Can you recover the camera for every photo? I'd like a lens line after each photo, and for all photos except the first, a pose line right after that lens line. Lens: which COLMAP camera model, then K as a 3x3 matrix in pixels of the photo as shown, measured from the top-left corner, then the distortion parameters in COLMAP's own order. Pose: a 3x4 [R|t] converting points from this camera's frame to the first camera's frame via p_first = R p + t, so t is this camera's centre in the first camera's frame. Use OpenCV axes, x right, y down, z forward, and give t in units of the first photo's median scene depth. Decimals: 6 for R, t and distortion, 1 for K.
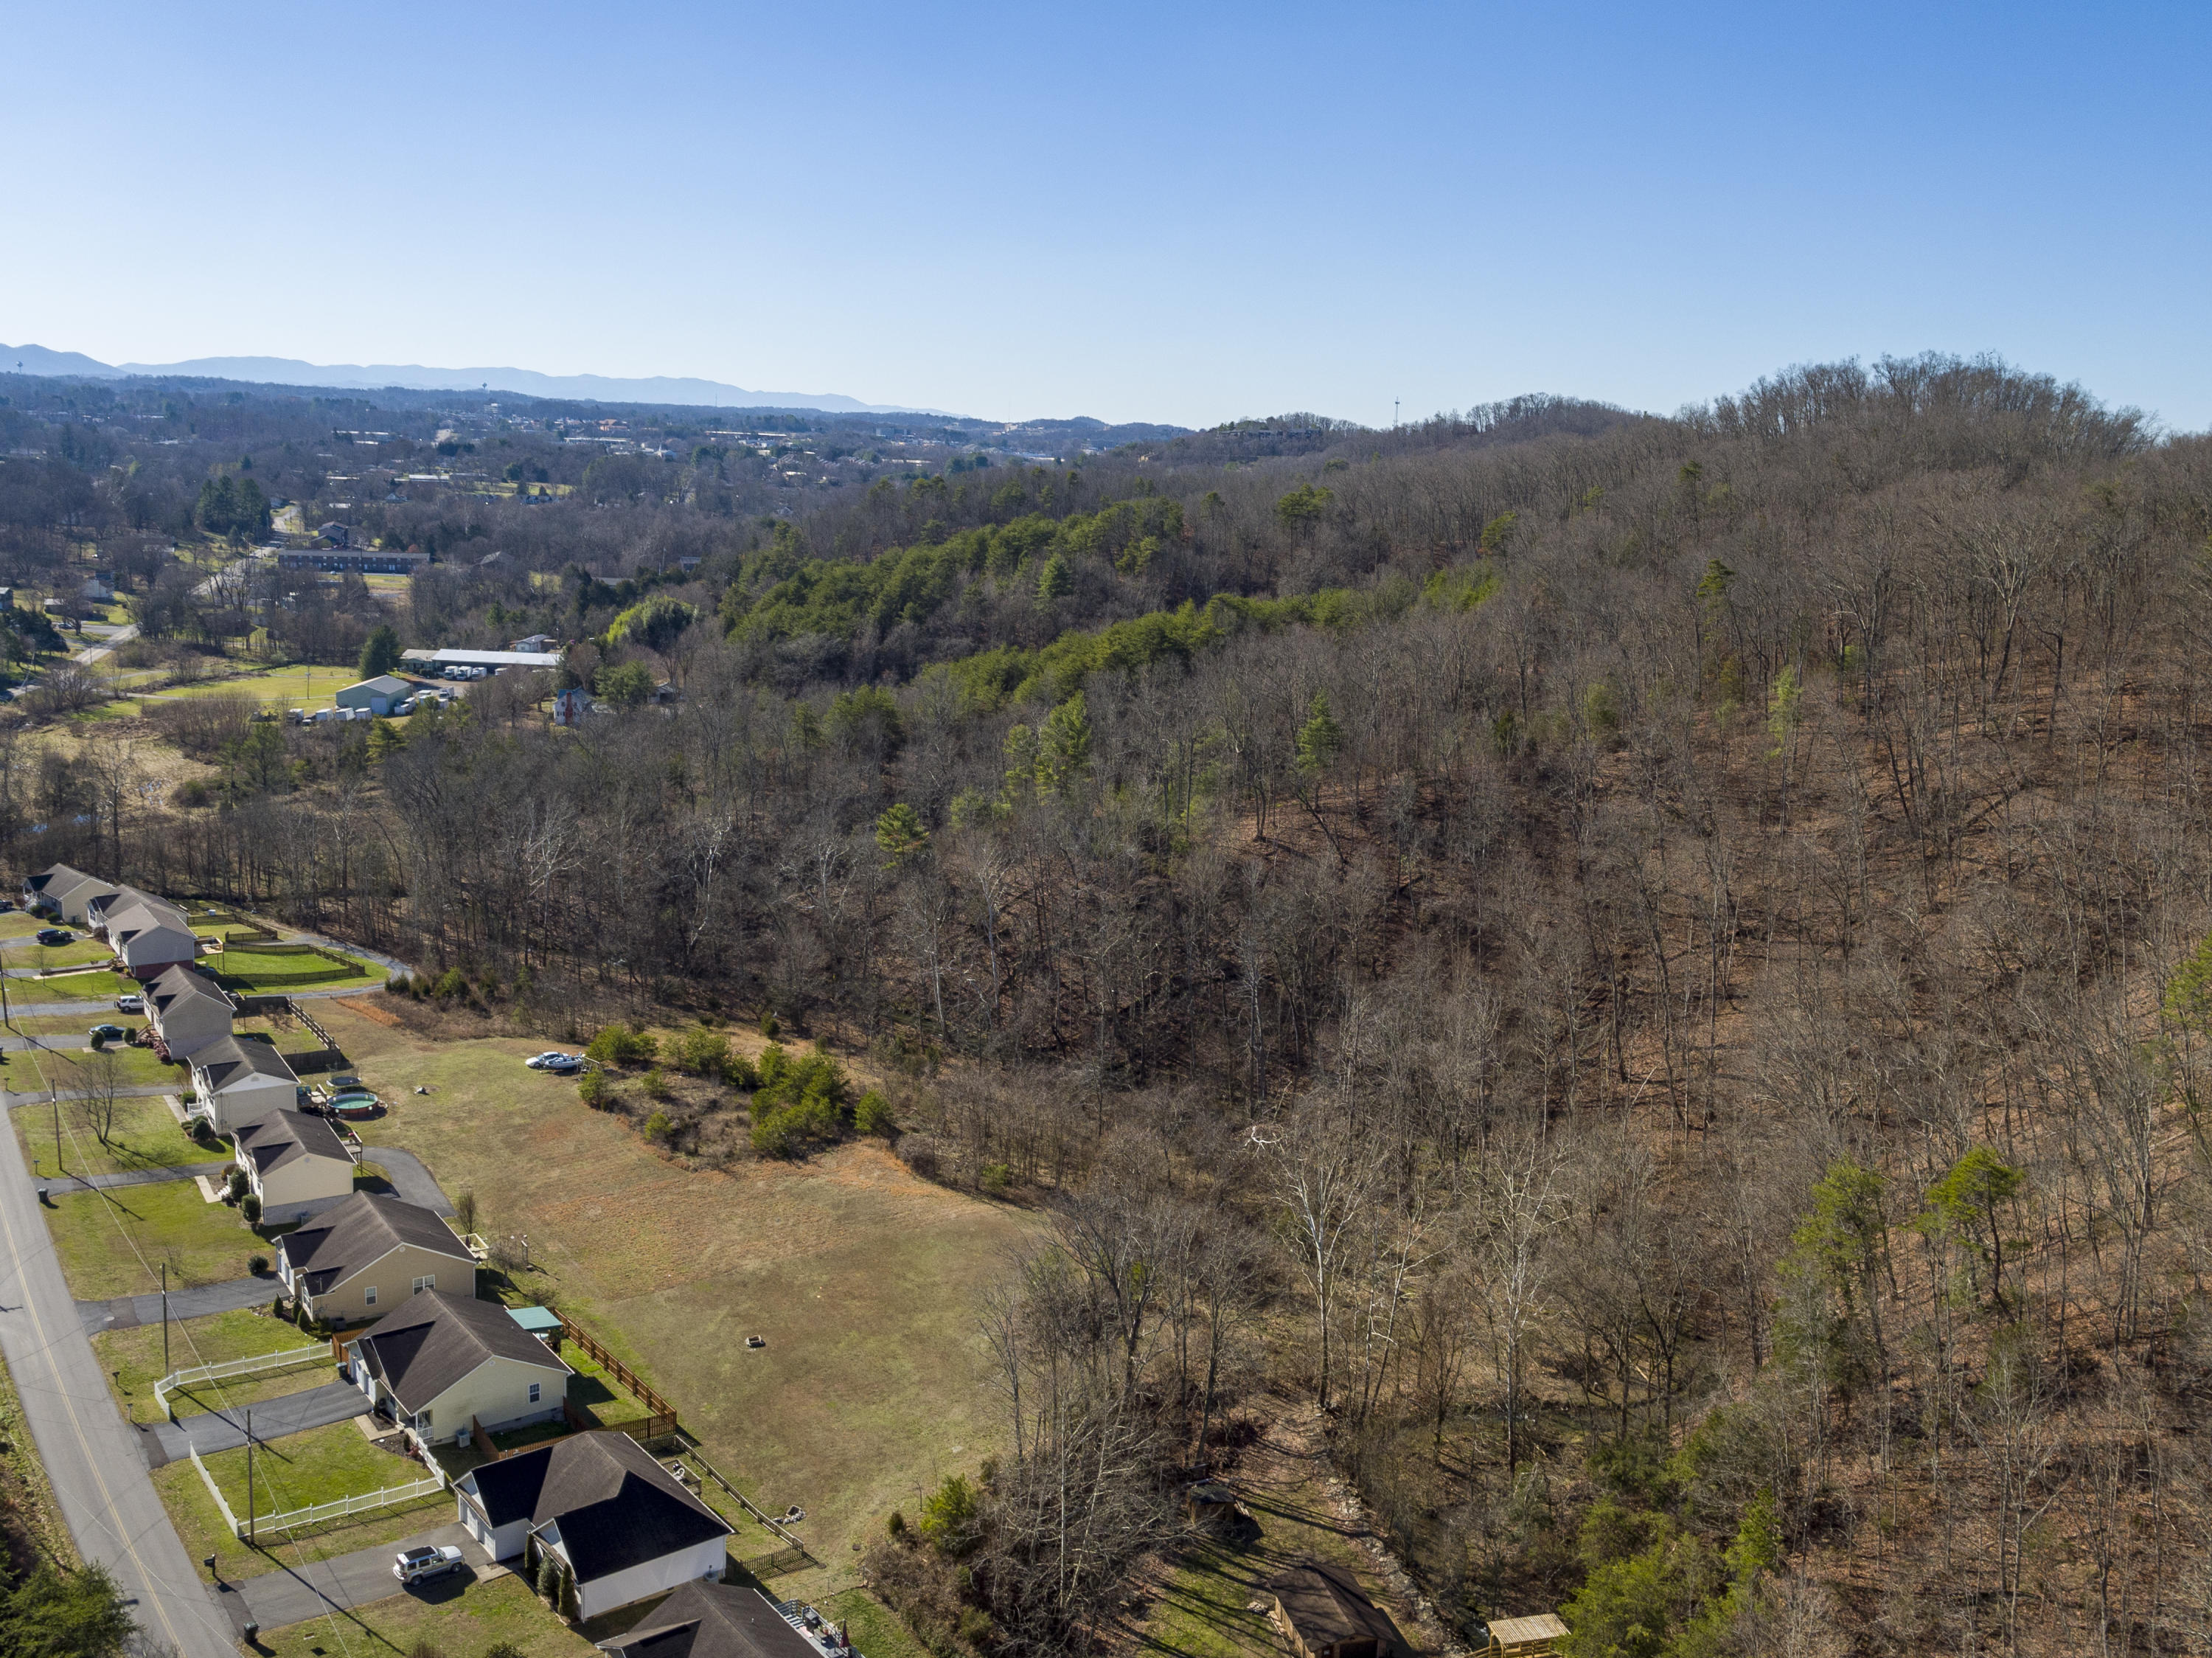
lens RADIAL K [[2006.4, 0, 1106.0], [0, 2006.4, 829.0], [0, 0, 1]] dist [-0.001863, 0.019138]
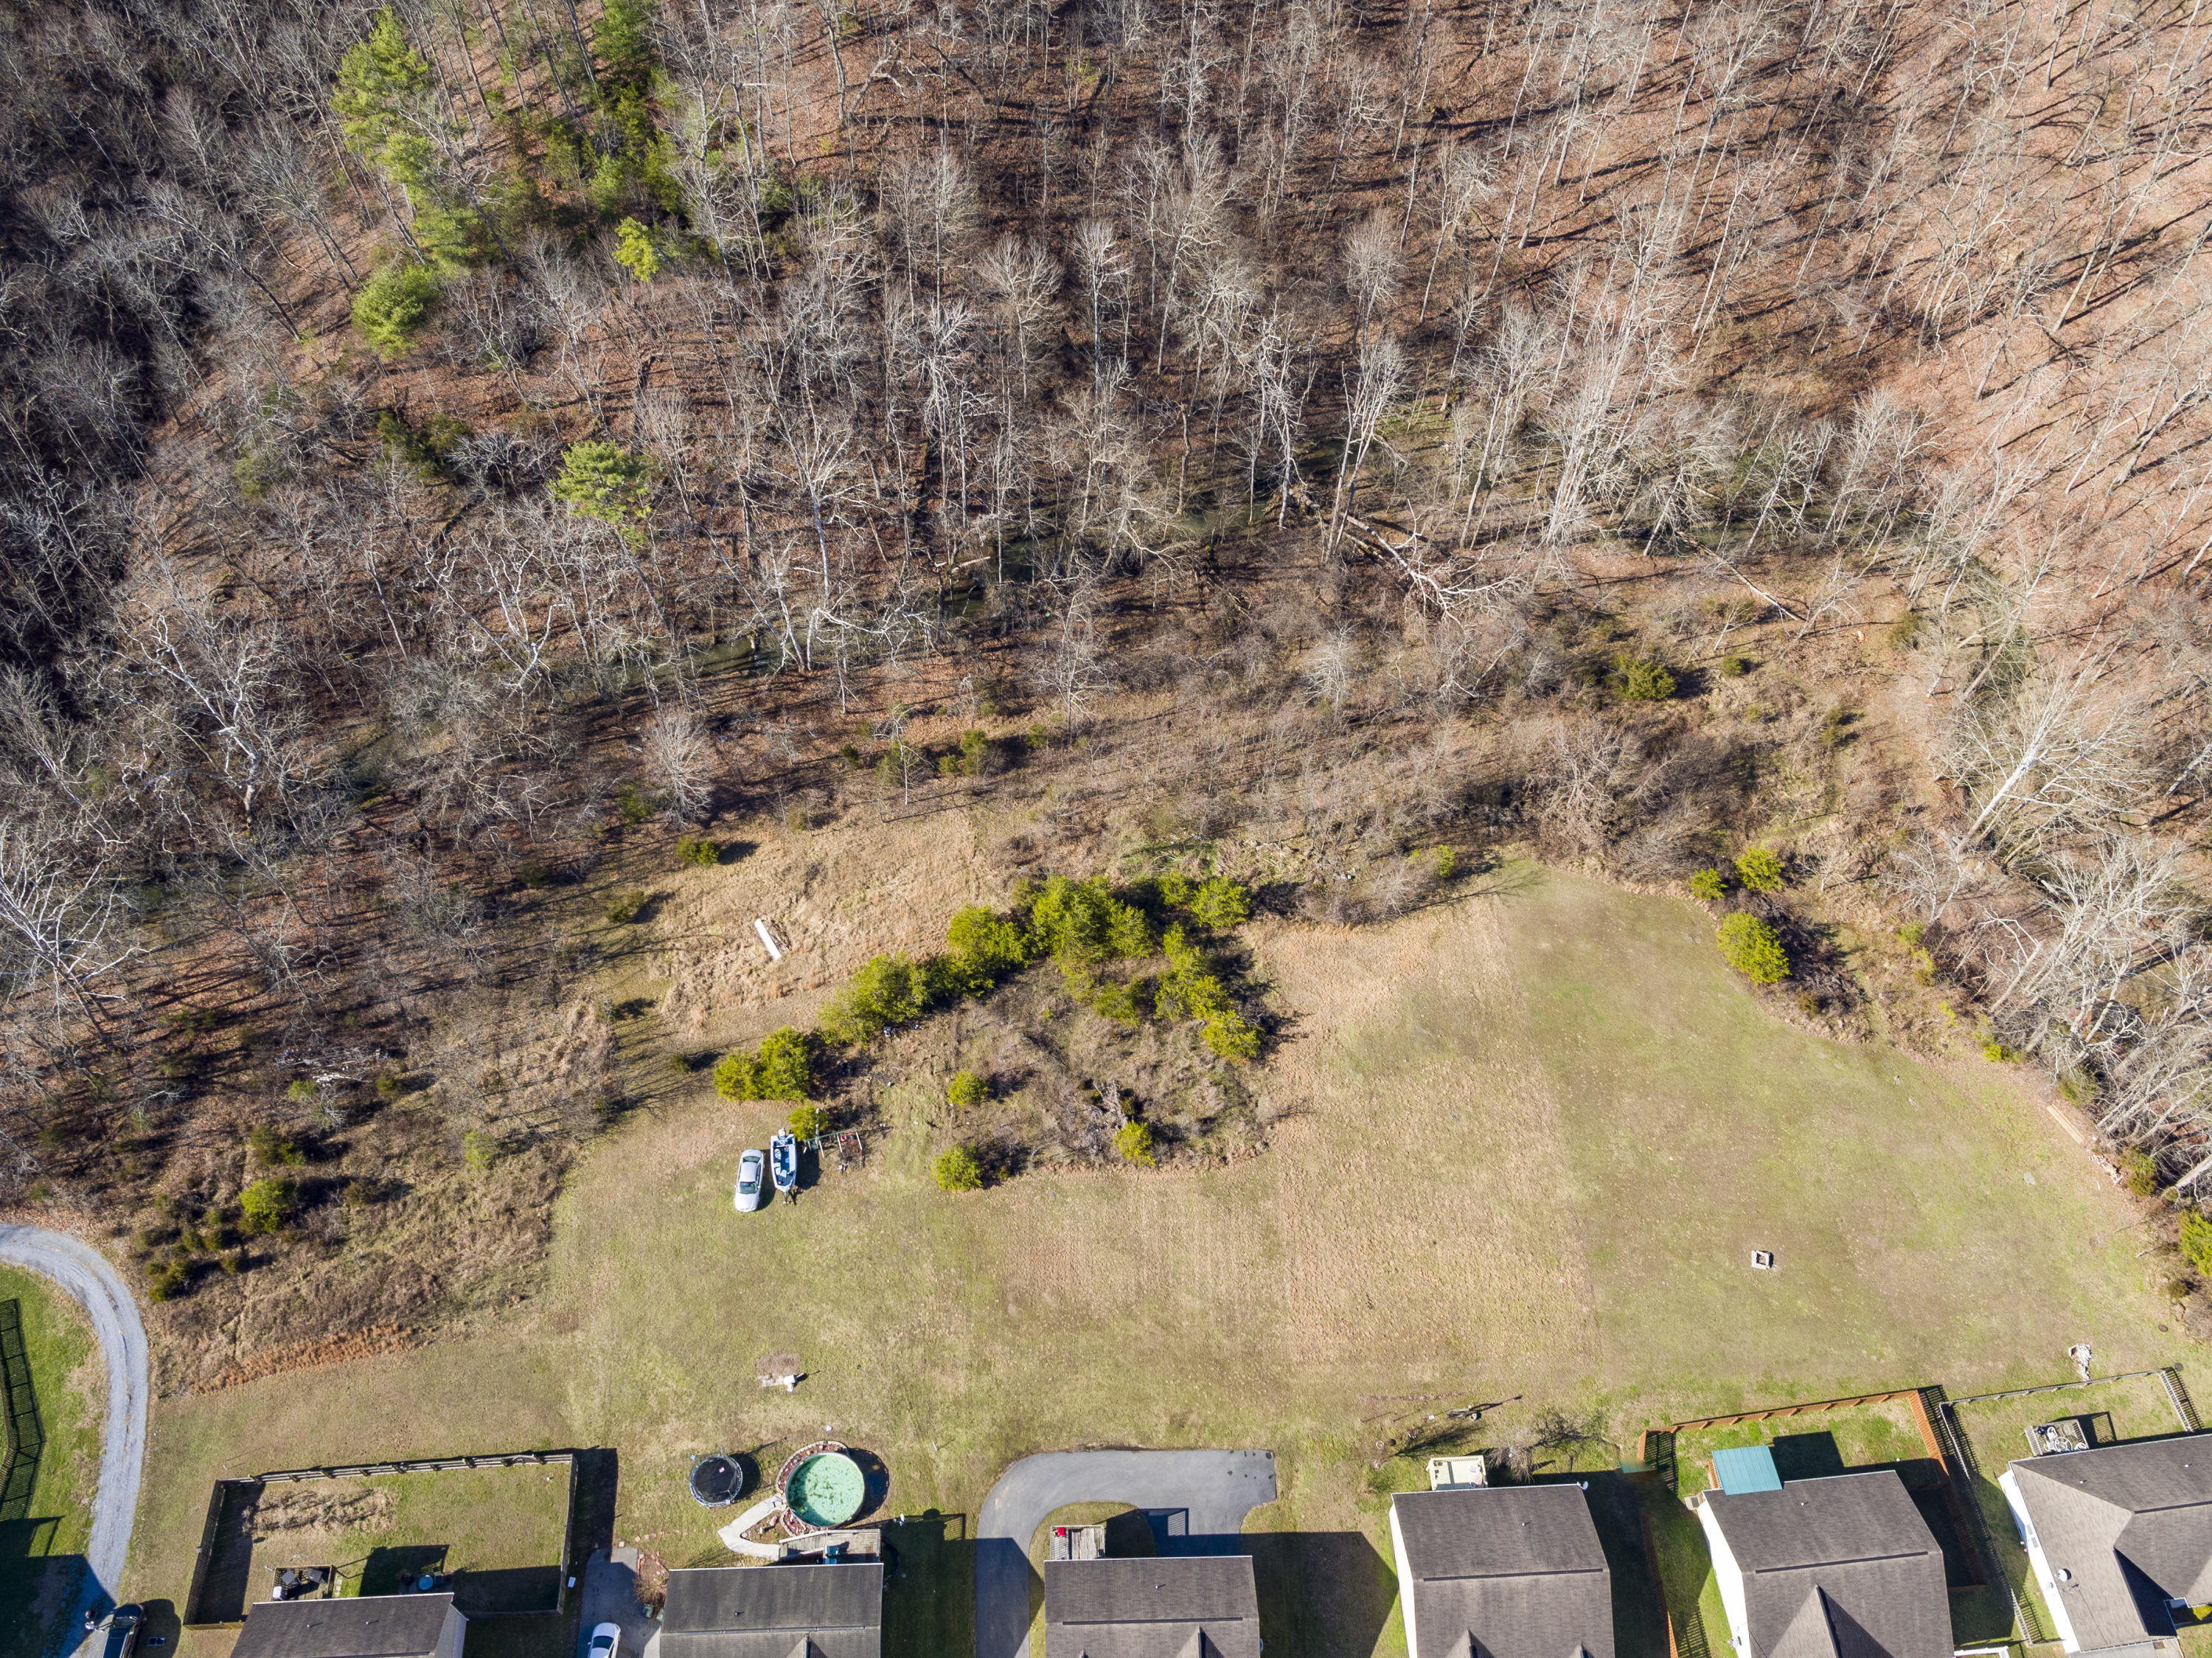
lens RADIAL K [[2006.4, 0, 1106.0], [0, 2006.4, 829.0], [0, 0, 1]] dist [-0.001863, 0.019138]
pose [[0.518119, -0.743777, 0.422313, -0.362988], [0.132664, 0.557664, 0.819396, -0.416180], [-0.844957, -0.368519, 0.387609, 0.610561]]
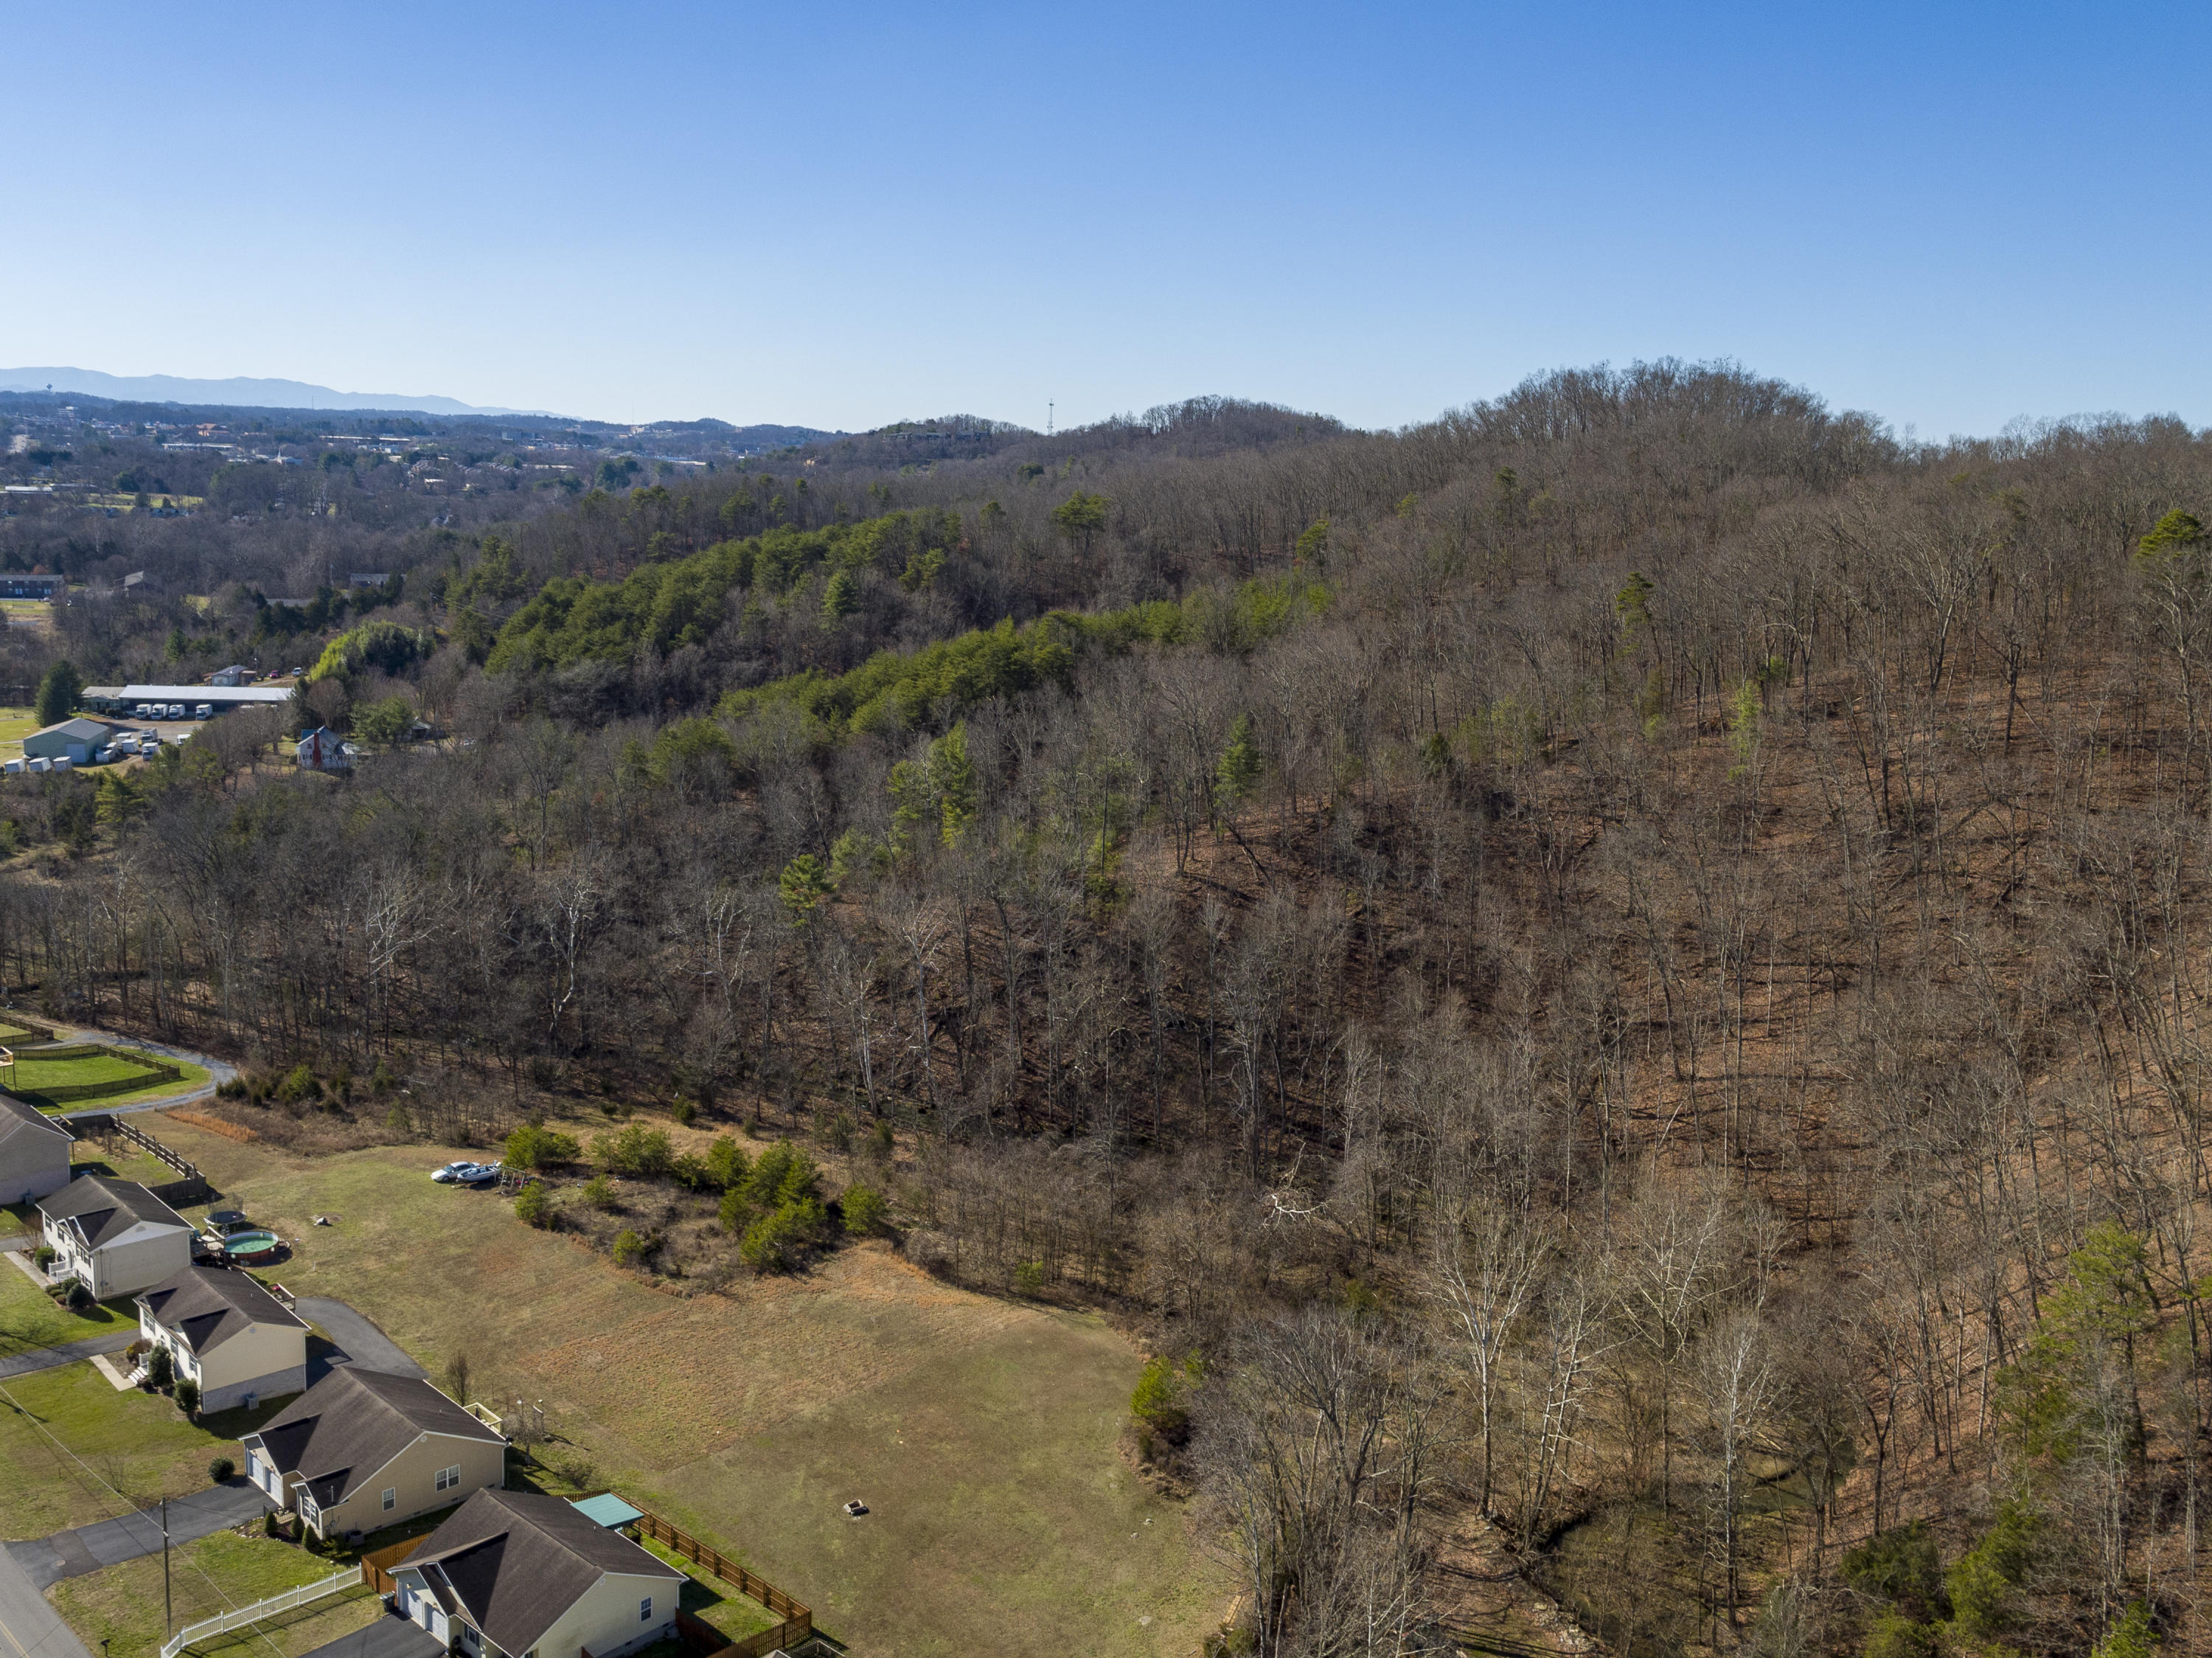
lens RADIAL K [[2006.4, 0, 1106.0], [0, 2006.4, 829.0], [0, 0, 1]] dist [-0.001863, 0.019138]
pose [[0.983222, -0.040184, 0.177934, -0.132922], [0.040253, 0.999184, 0.003222, -0.022253], [-0.177919, 0.003995, 0.984037, 0.080798]]
